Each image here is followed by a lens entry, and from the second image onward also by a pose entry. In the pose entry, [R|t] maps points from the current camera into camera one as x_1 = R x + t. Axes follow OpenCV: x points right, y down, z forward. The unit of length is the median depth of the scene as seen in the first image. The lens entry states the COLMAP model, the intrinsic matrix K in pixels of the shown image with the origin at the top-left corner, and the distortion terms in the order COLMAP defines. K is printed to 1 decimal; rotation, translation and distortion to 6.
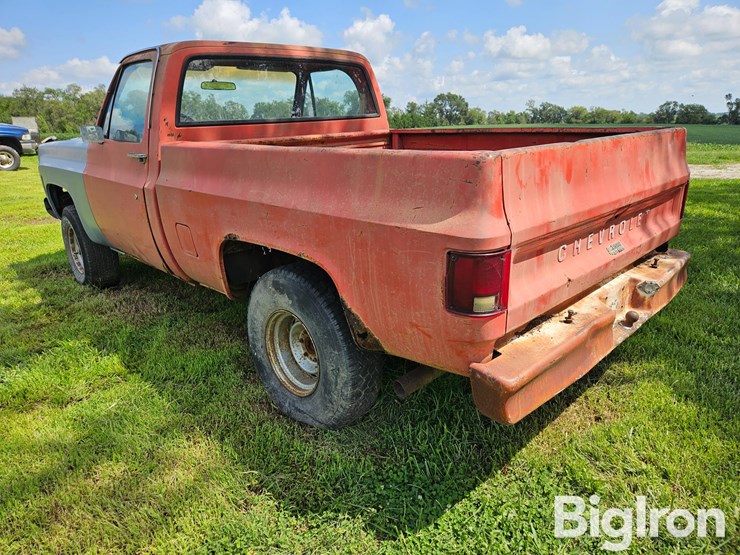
lens RADIAL K [[498.9, 0, 364.5], [0, 498.9, 280.3], [0, 0, 1]] dist [0.067554, -0.050498]
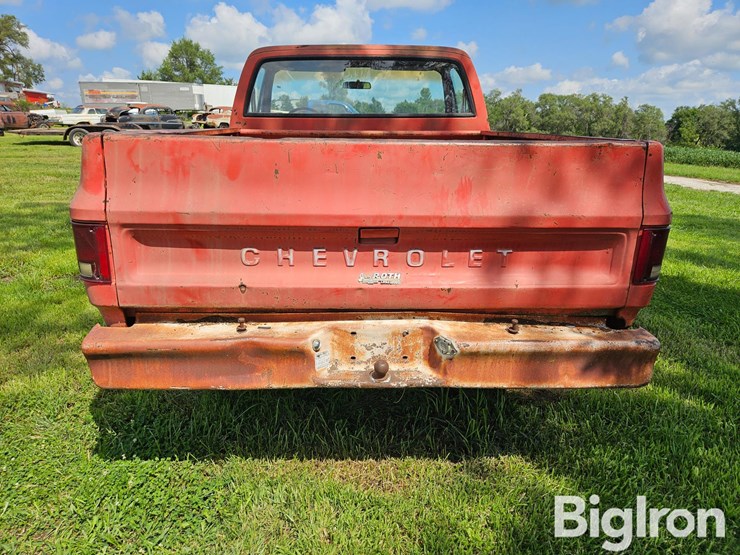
lens RADIAL K [[498.9, 0, 366.8], [0, 498.9, 279.8], [0, 0, 1]] dist [0.067554, -0.050498]
pose [[0.735862, 0.237551, -0.634095, 0.668174], [-0.242195, 0.966829, 0.081138, -0.081265], [0.632336, 0.093868, 0.768986, 0.249975]]
